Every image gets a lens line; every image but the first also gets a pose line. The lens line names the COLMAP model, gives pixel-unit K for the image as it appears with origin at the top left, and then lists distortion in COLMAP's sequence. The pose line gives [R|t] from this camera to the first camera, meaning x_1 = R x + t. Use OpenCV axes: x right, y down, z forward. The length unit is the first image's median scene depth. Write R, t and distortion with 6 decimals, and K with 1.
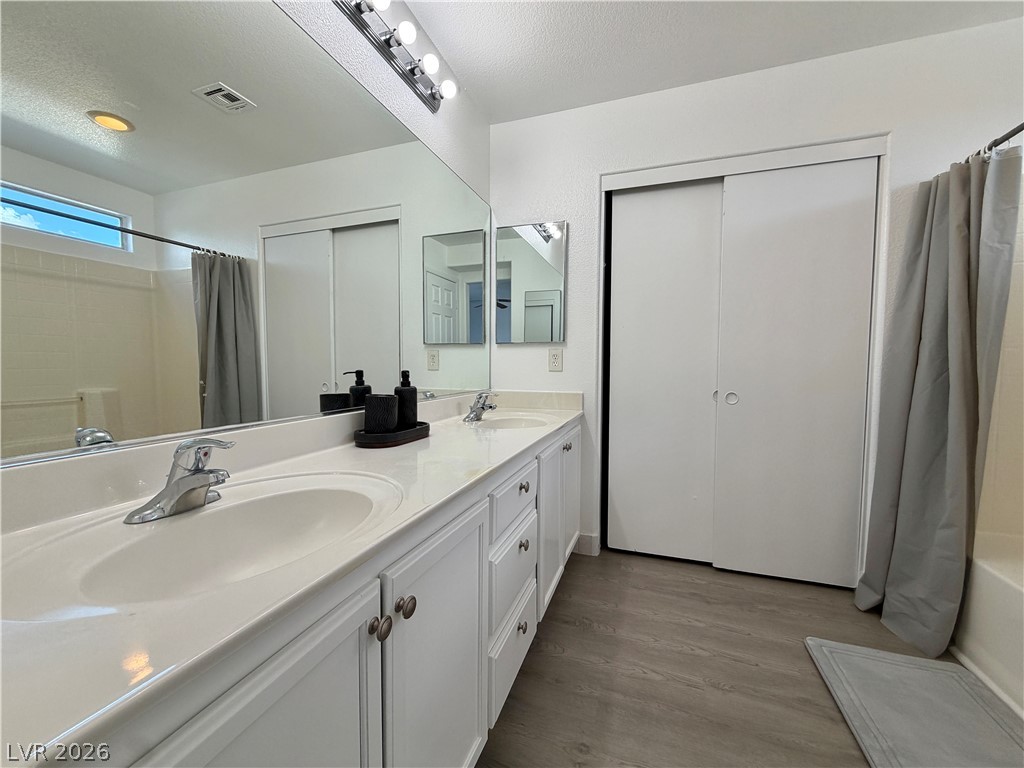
lens RADIAL K [[411.1, 0, 507.2], [0, 411.1, 384.4], [0, 0, 1]] dist [0.001649, -0.000341]
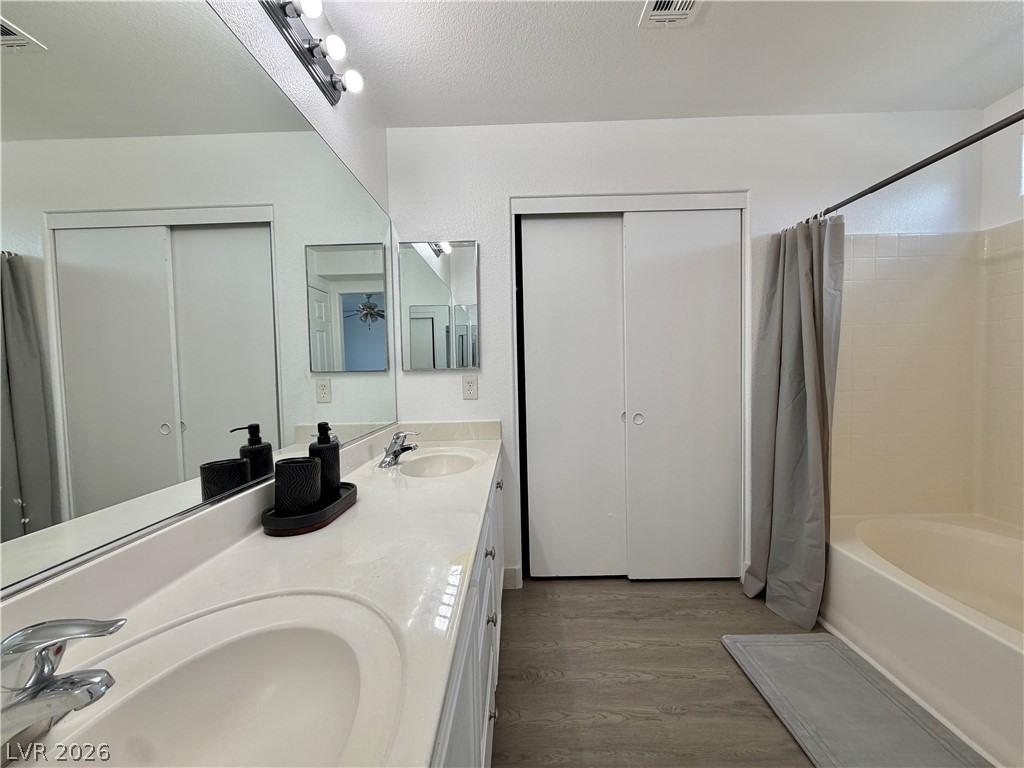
lens RADIAL K [[411.1, 0, 507.2], [0, 411.1, 384.4], [0, 0, 1]] dist [0.001649, -0.000341]
pose [[0.946948, -0.038347, 0.319090, -0.133908], [0.043559, 0.999008, -0.009209, -0.070520], [-0.318421, 0.022619, 0.947680, 0.108289]]
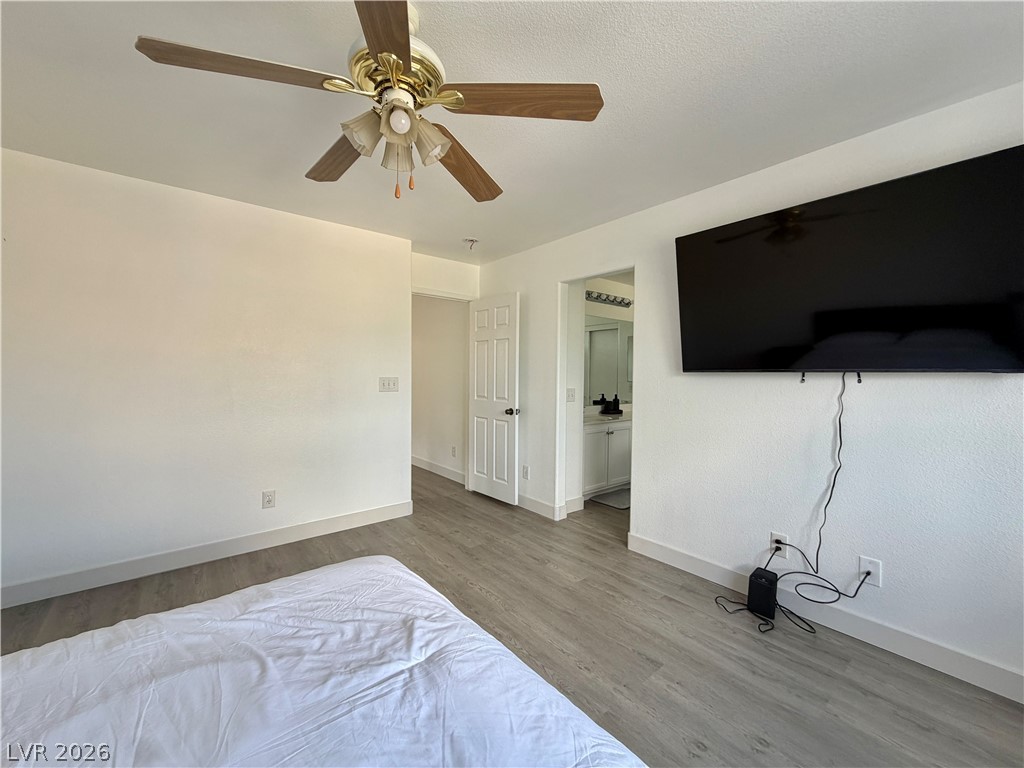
lens RADIAL K [[411.1, 0, 507.2], [0, 411.1, 384.4], [0, 0, 1]] dist [0.001649, -0.000341]
pose [[0.858469, 0.018446, -0.512533, 0.629022], [-0.032370, 0.999309, -0.018254, -0.020252], [0.511843, 0.032261, 0.858473, -2.083465]]
